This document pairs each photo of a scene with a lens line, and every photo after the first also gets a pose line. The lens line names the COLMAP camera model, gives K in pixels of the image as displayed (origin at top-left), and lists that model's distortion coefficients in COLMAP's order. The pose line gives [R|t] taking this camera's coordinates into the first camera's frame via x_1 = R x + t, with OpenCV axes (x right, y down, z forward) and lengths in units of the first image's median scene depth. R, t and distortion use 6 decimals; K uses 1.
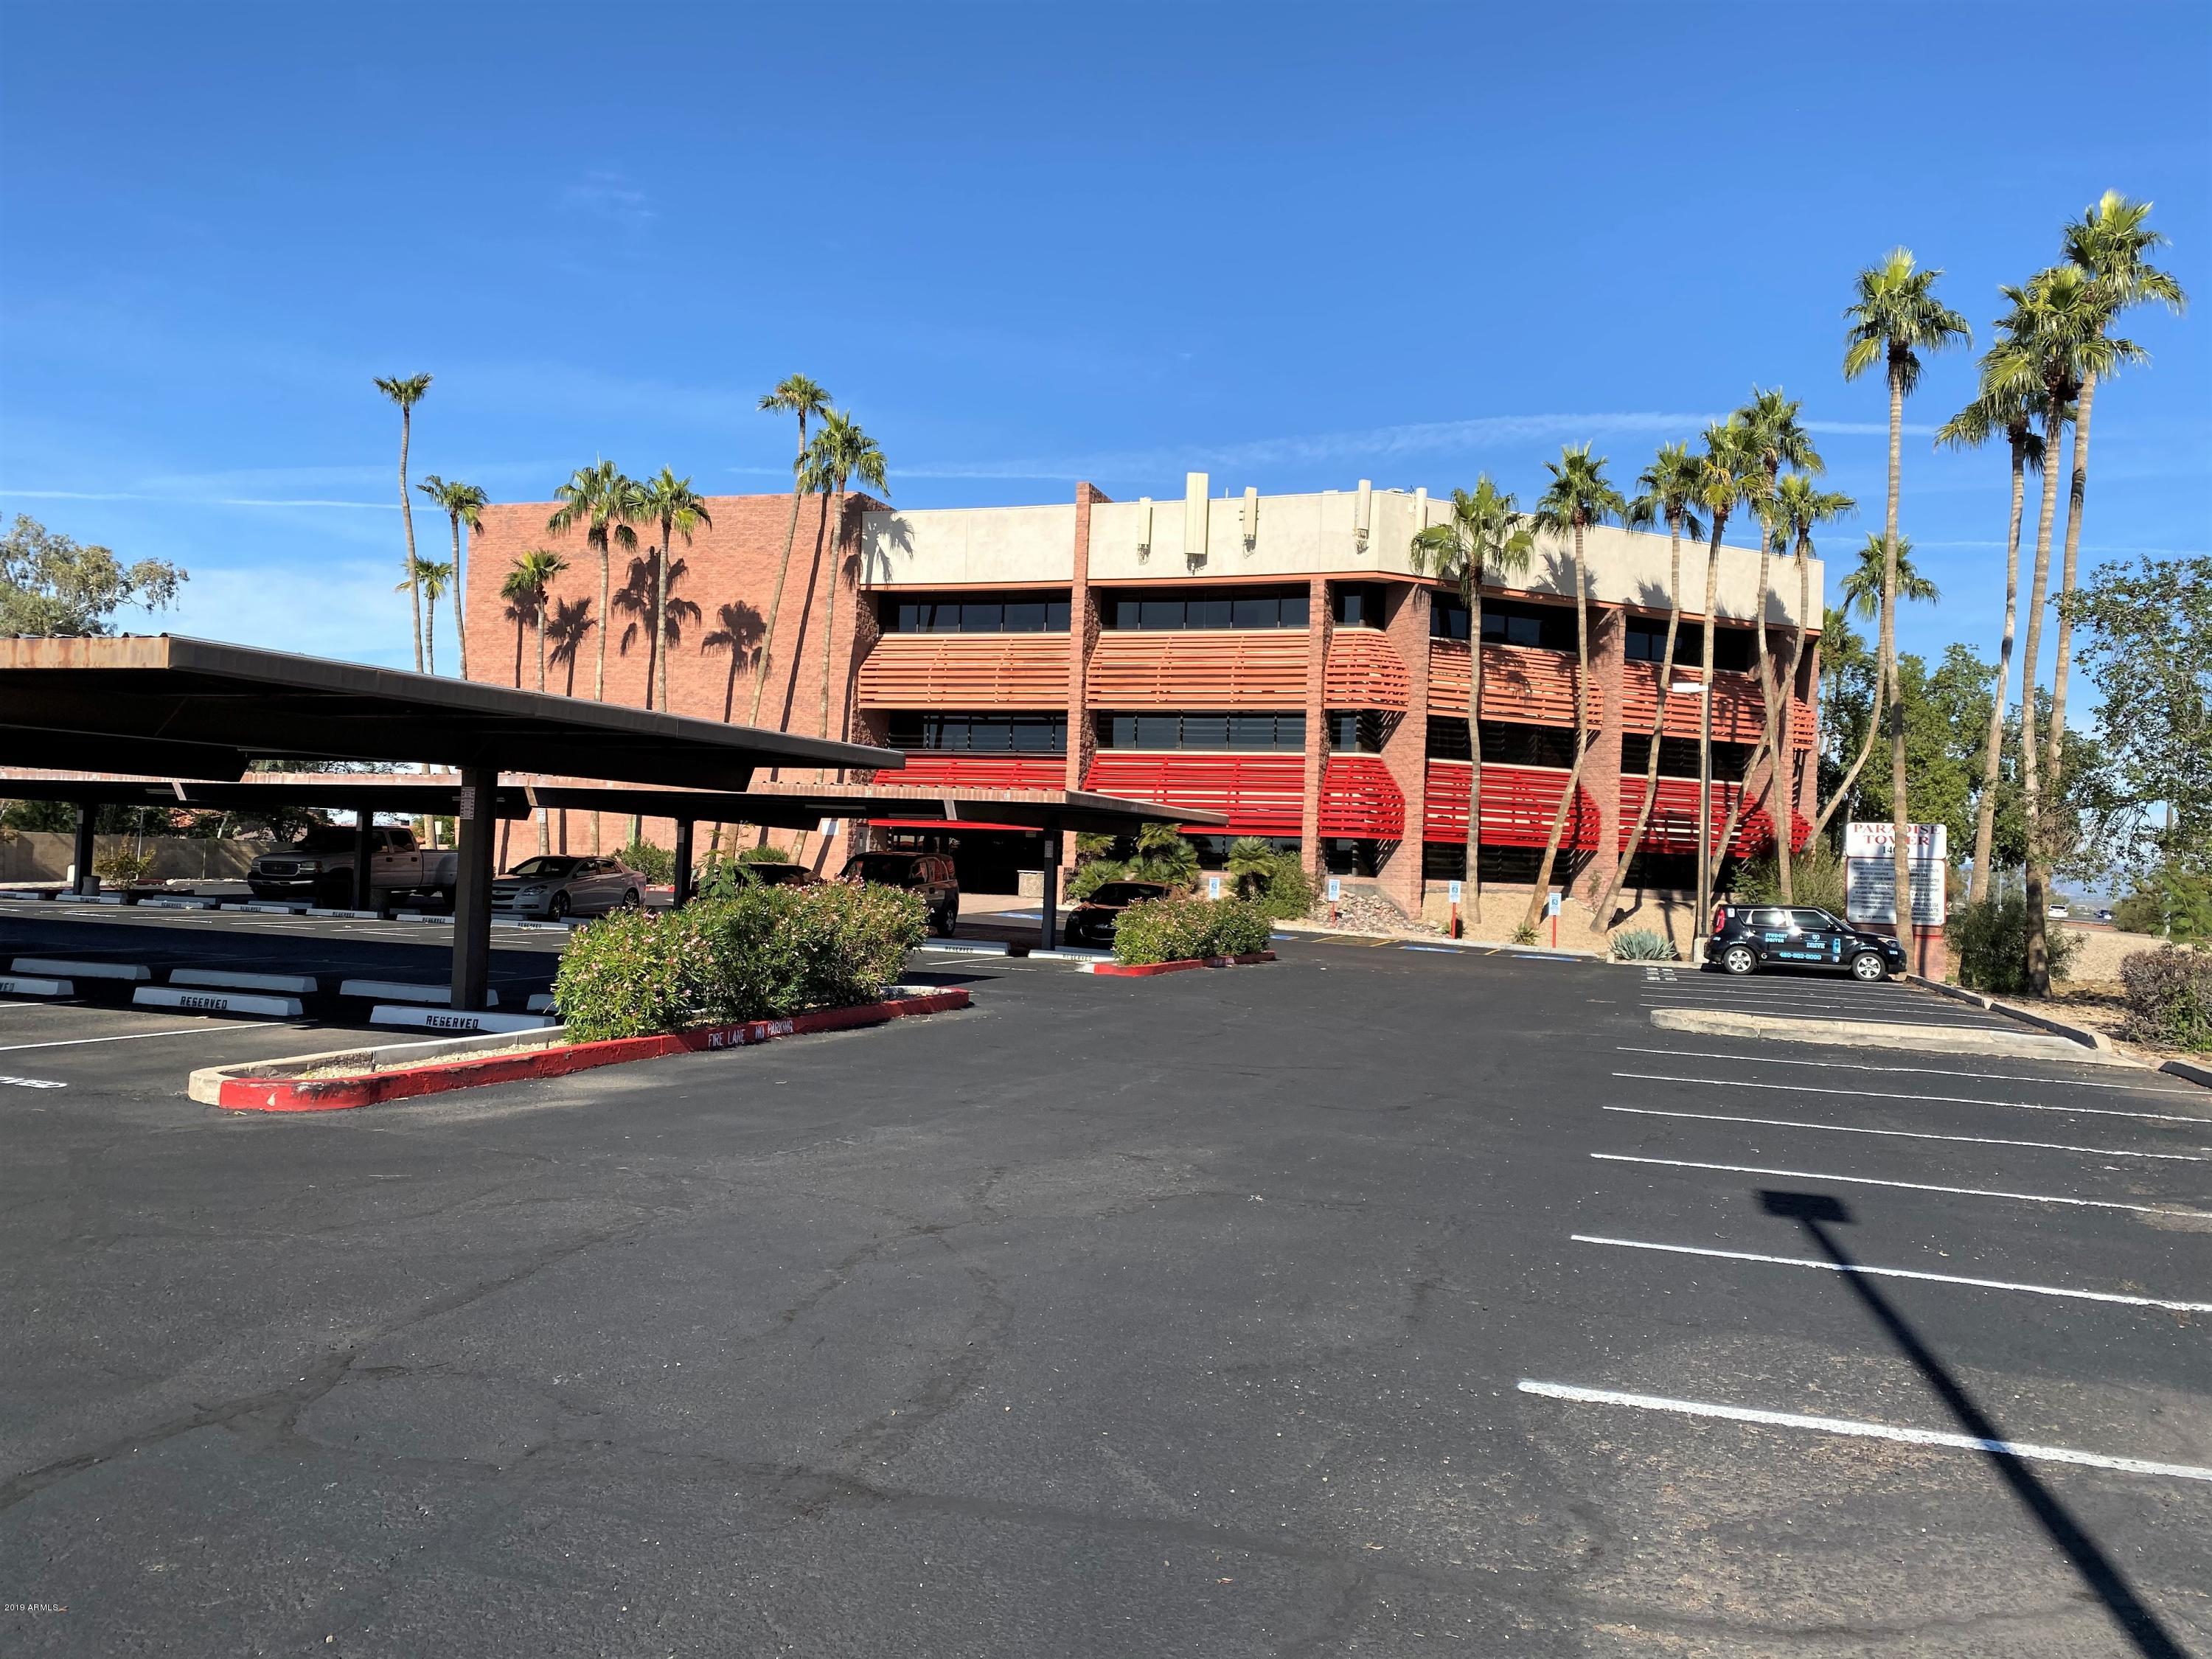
lens RADIAL K [[1710.9, 0, 1115.8], [0, 1710.9, 829.0], [0, 0, 1]] dist [0.079420, -0.032596]
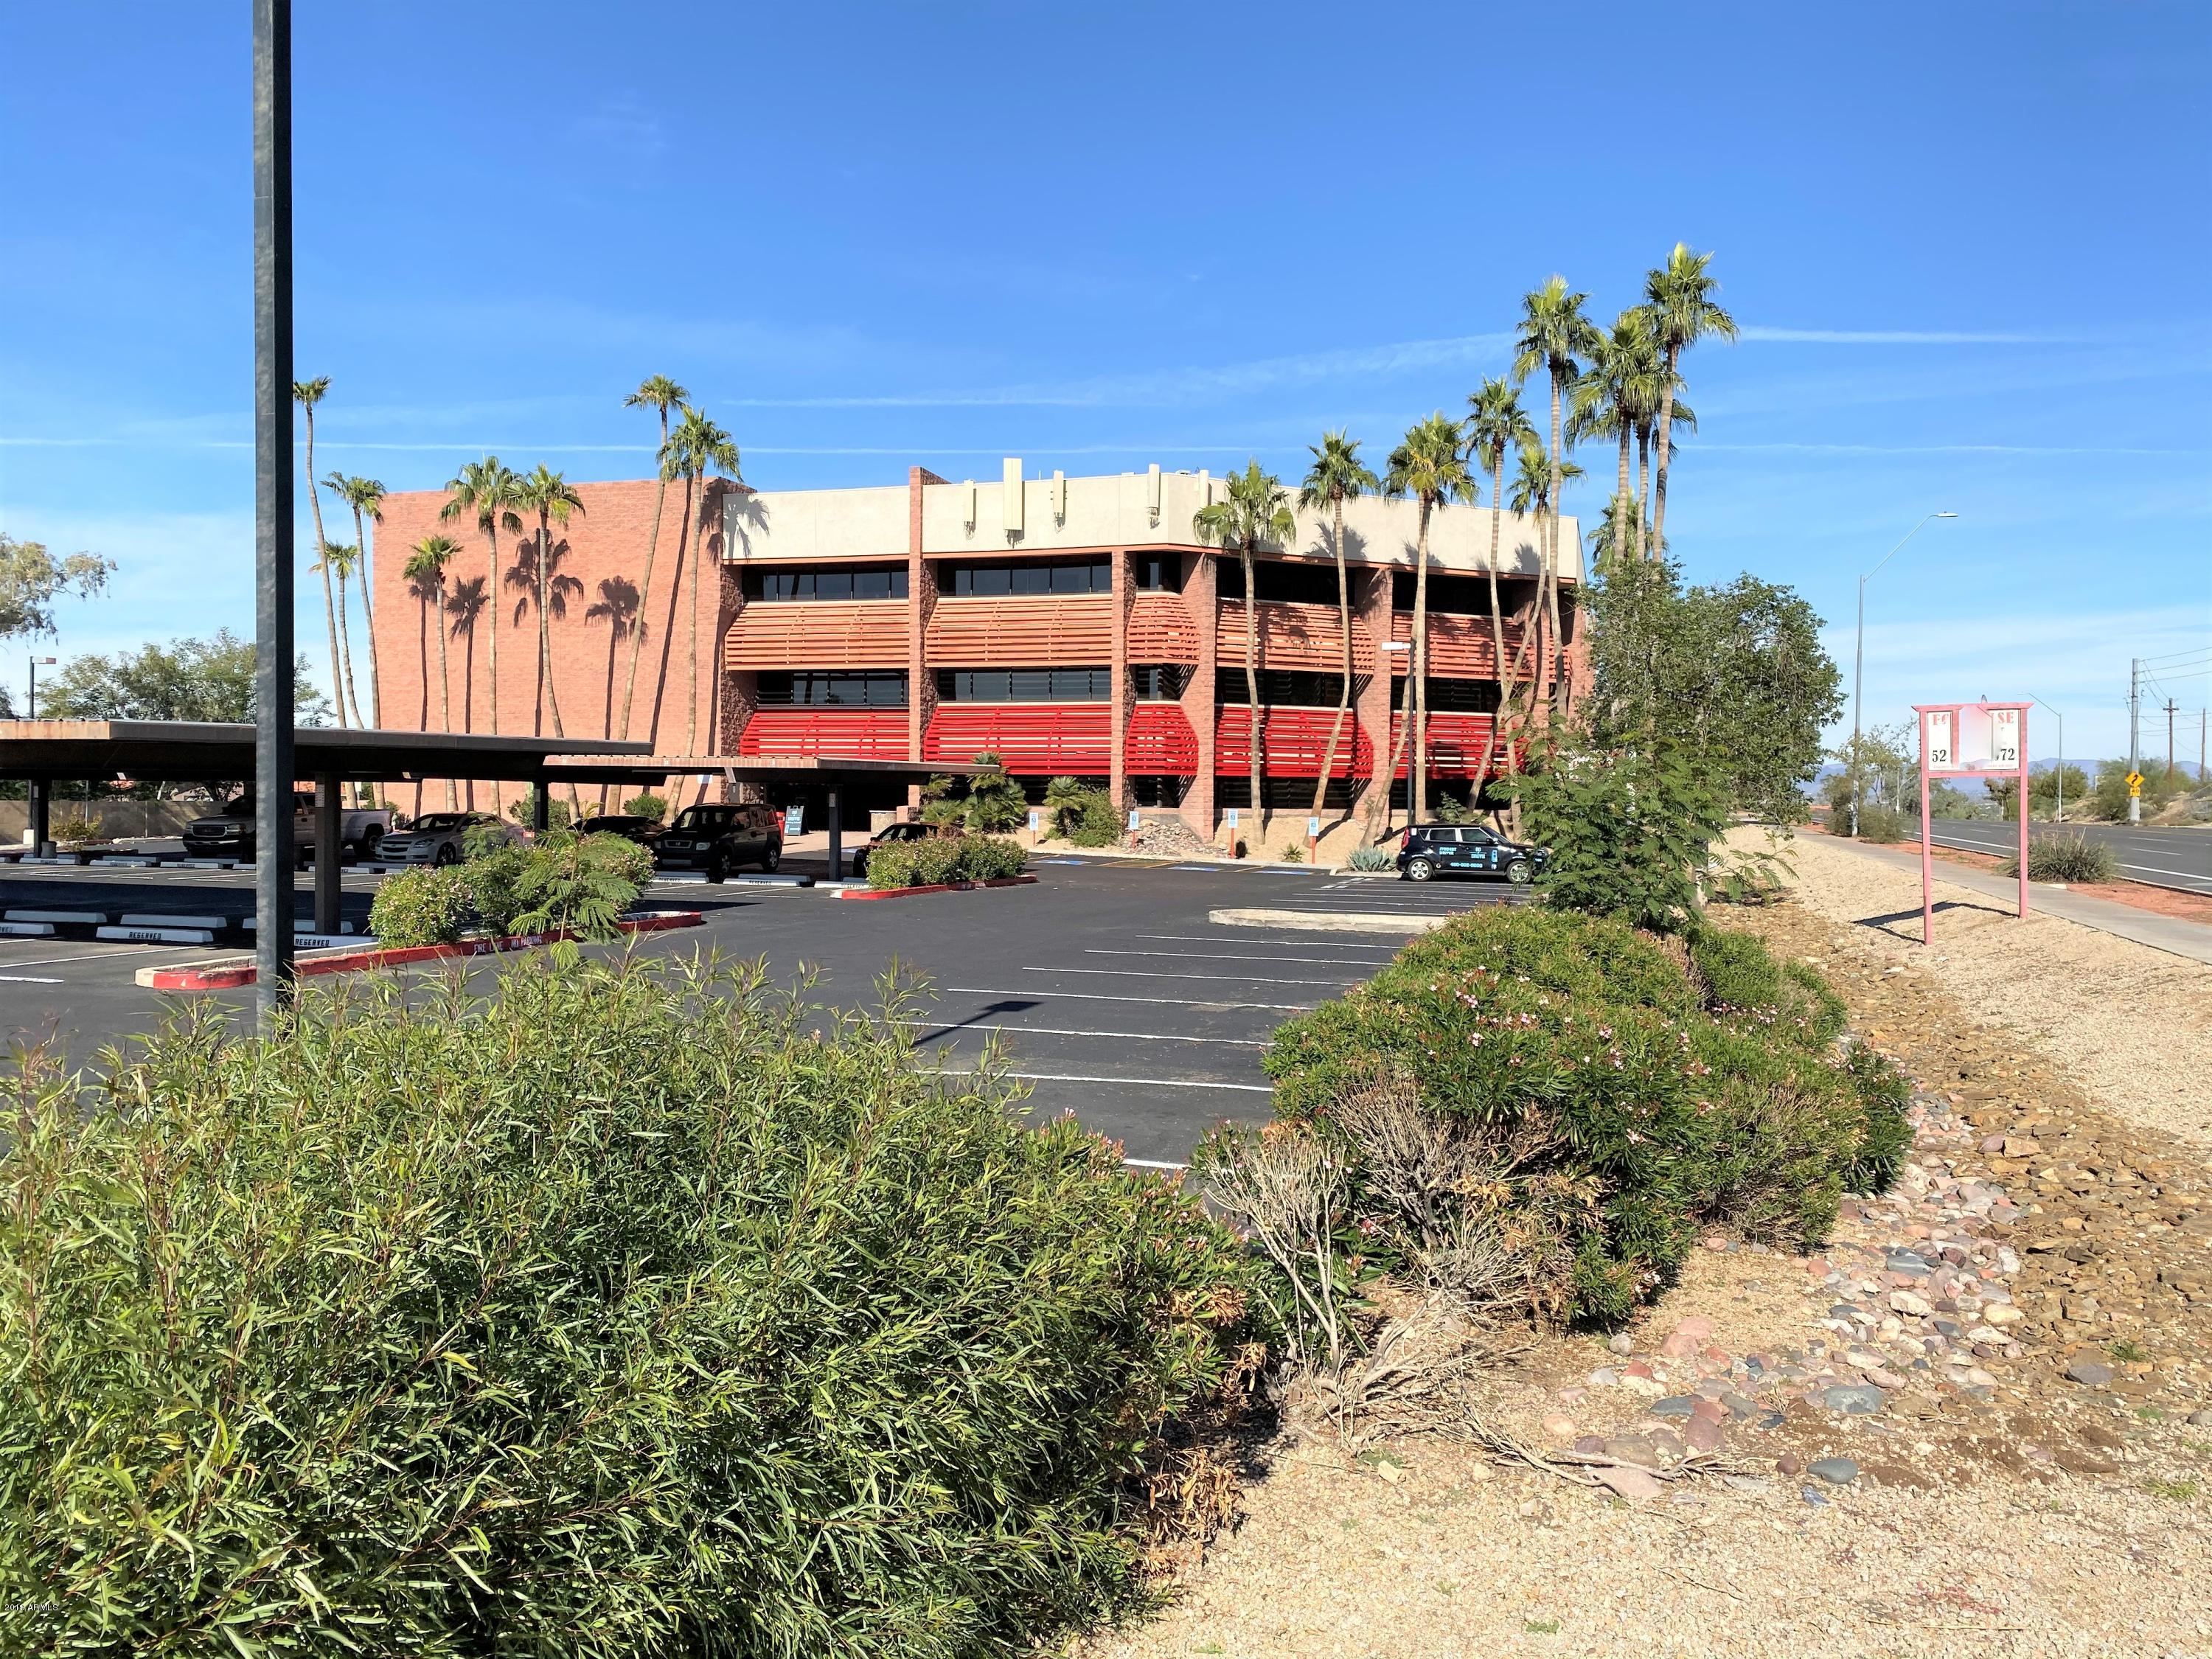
lens RADIAL K [[1710.9, 0, 1115.8], [0, 1710.9, 831.3], [0, 0, 1]] dist [0.079420, -0.032596]
pose [[0.999293, -0.029757, 0.022969, 0.082620], [0.028678, 0.998531, 0.045976, -0.010208], [-0.024303, -0.045285, 0.998678, -0.152749]]
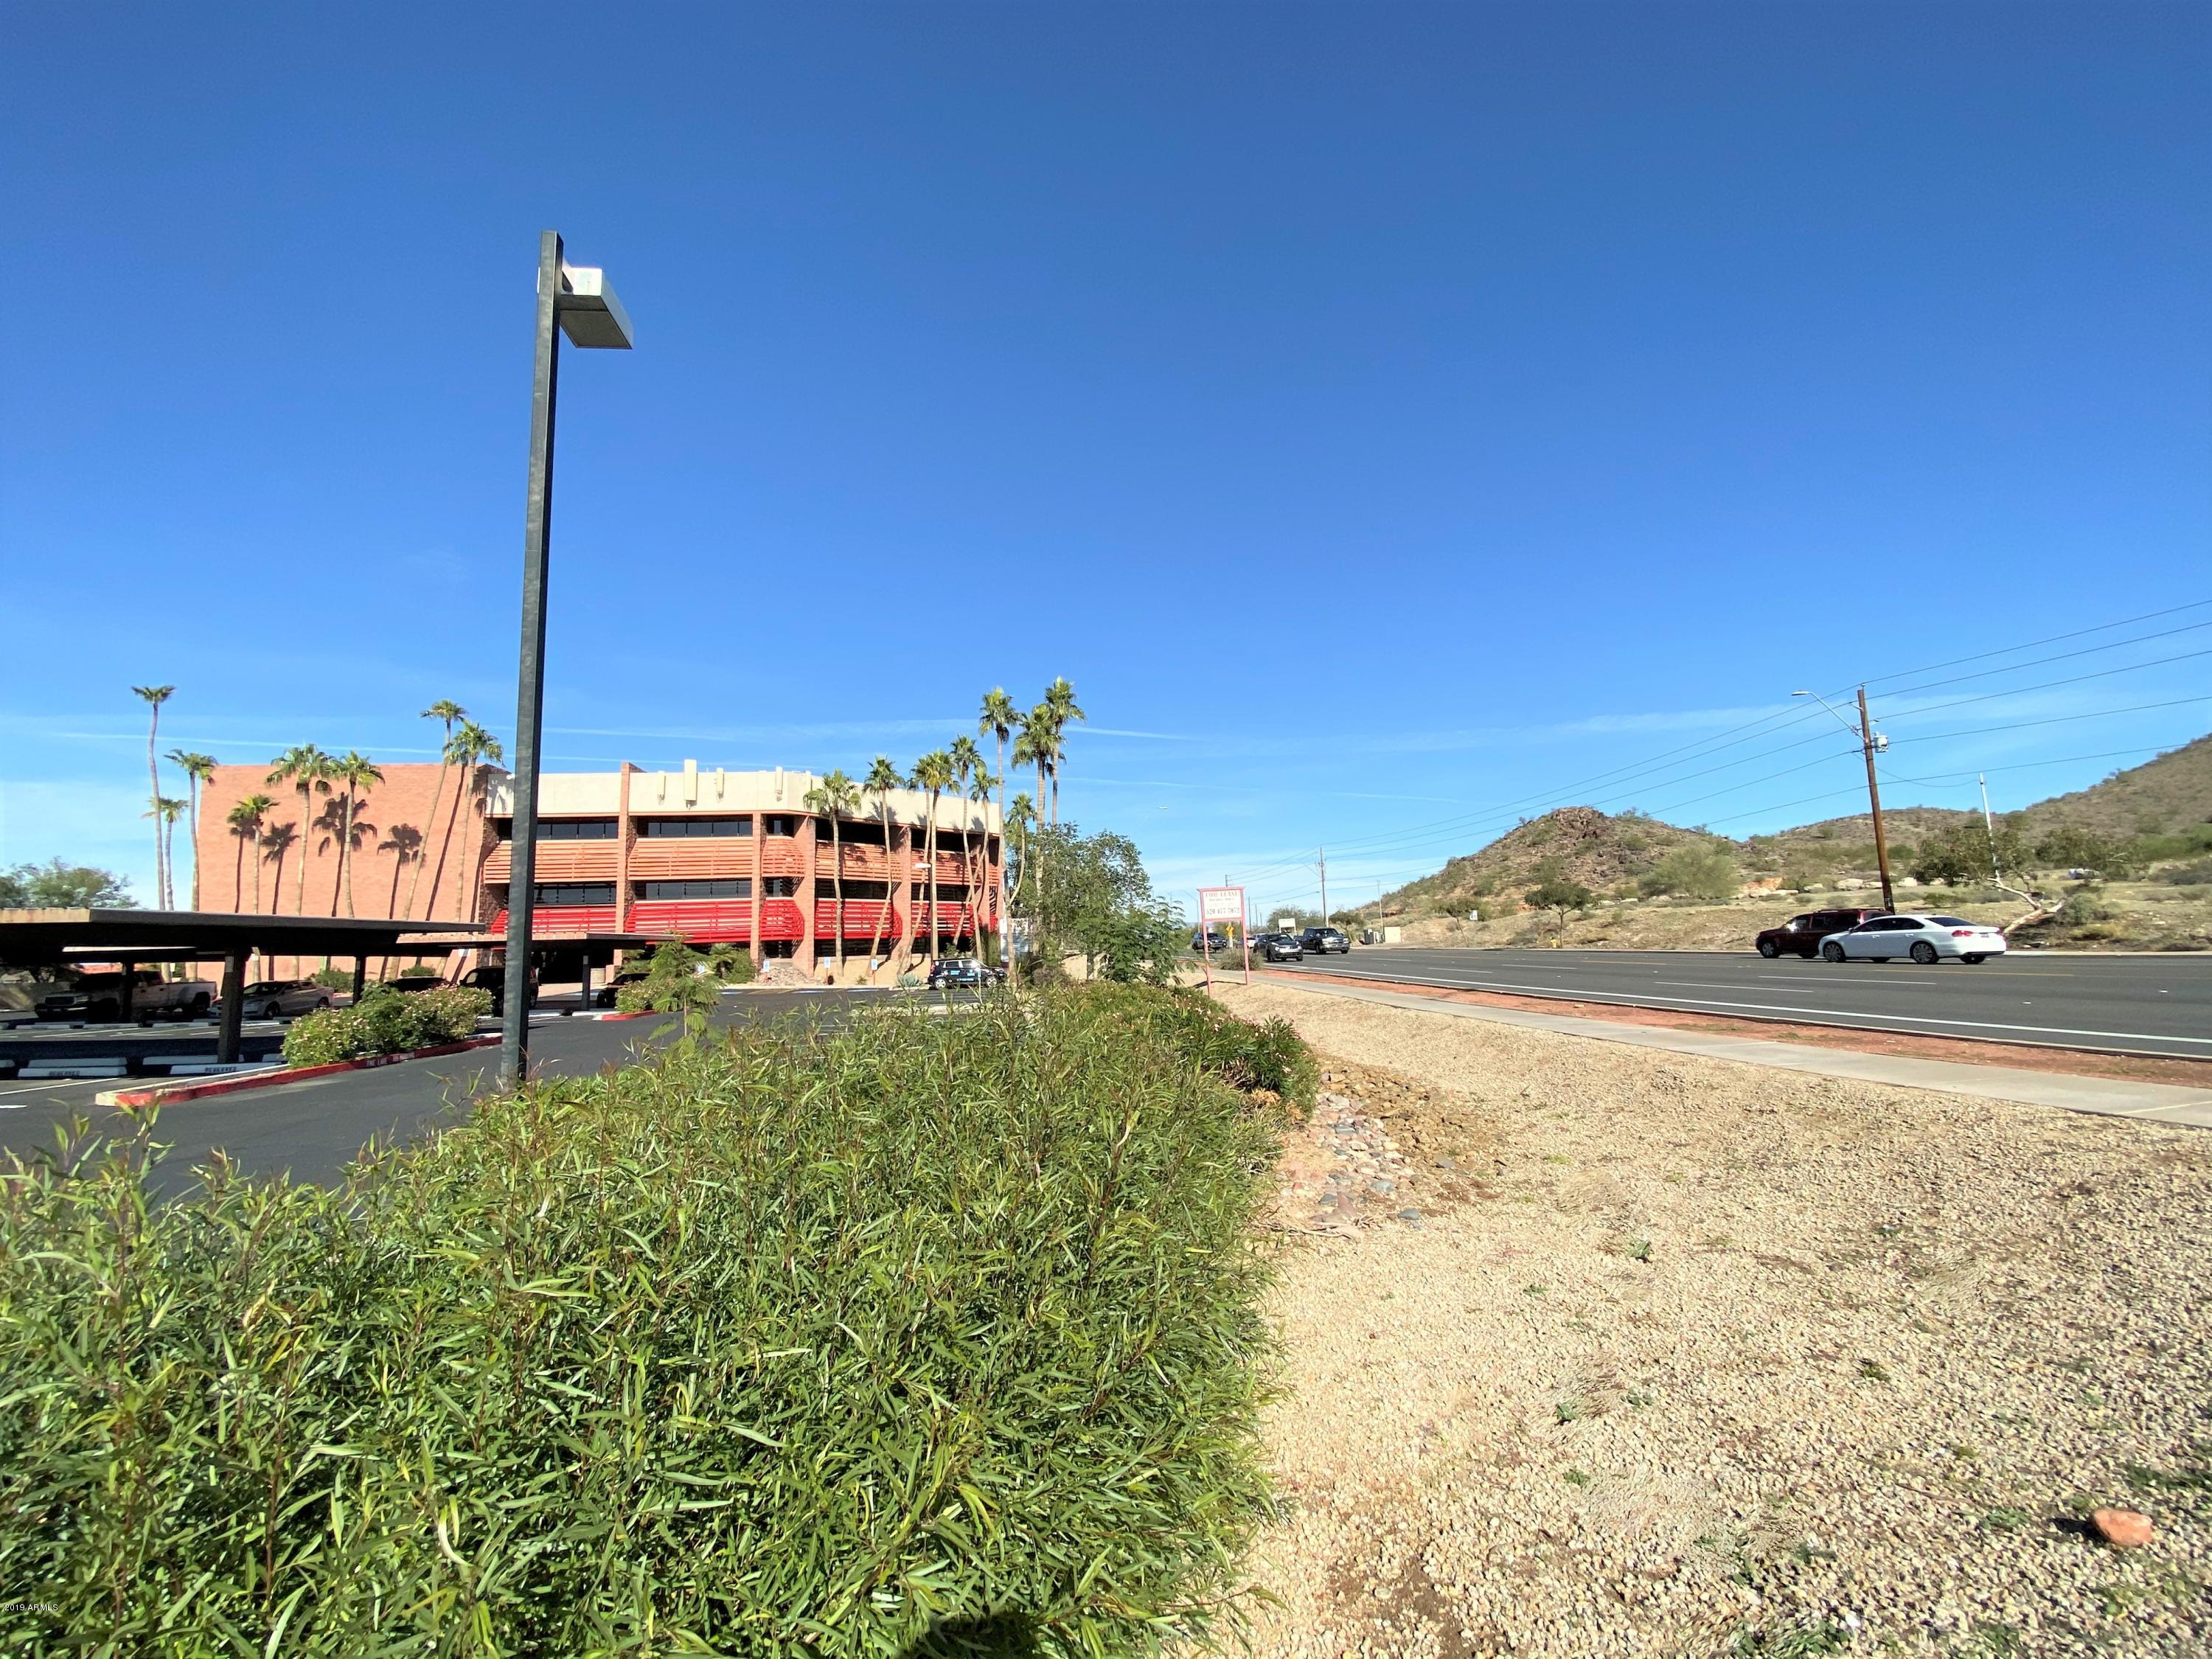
lens RADIAL K [[894.3, 0, 1144.6], [0, 894.3, 839.3], [0, 0, 1]] dist [-0.020606, -0.000788]
pose [[0.887721, -0.013321, 0.460189, 0.039055], [0.055092, 0.995472, -0.077459, -0.007130], [-0.457074, 0.094115, 0.884435, -0.140622]]
